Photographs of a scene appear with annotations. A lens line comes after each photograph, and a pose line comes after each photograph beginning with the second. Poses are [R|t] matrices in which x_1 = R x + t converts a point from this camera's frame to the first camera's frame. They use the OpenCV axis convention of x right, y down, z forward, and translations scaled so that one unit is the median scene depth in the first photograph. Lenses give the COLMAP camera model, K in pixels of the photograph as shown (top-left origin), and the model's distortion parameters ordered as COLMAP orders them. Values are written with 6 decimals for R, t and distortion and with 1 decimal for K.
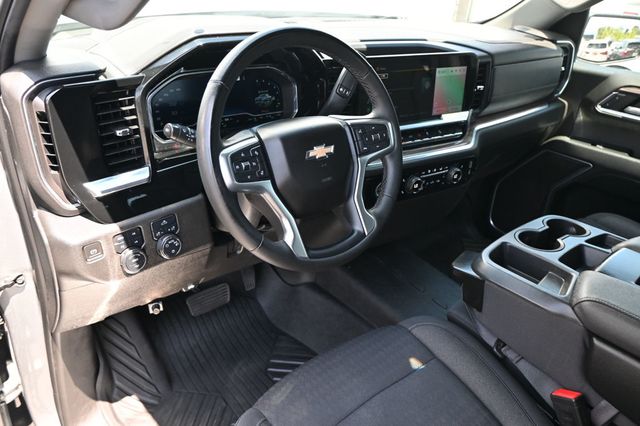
lens RADIAL K [[467.0, 0, 320.4], [0, 467.0, 211.9], [0, 0, 1]] dist [-0.003190, 0.000004]
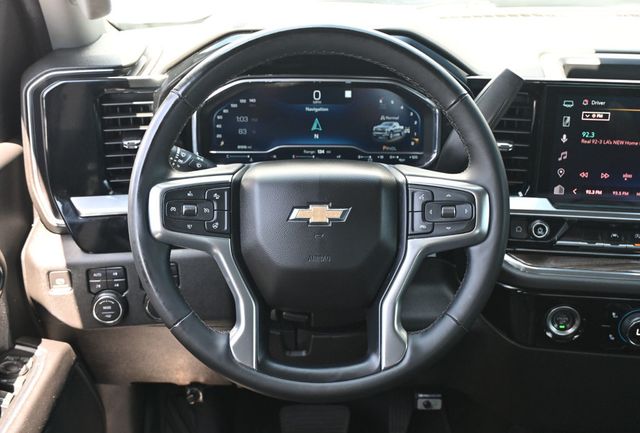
lens RADIAL K [[787.4, 0, 320.1], [0, 787.4, 216.1], [0, 0, 1]] dist [-0.023812, 0.000000]
pose [[0.779724, 0.184429, -0.598344, 0.609594], [-0.256056, 0.965994, -0.035925, -0.083771], [0.571371, 0.181221, 0.800433, 0.138339]]
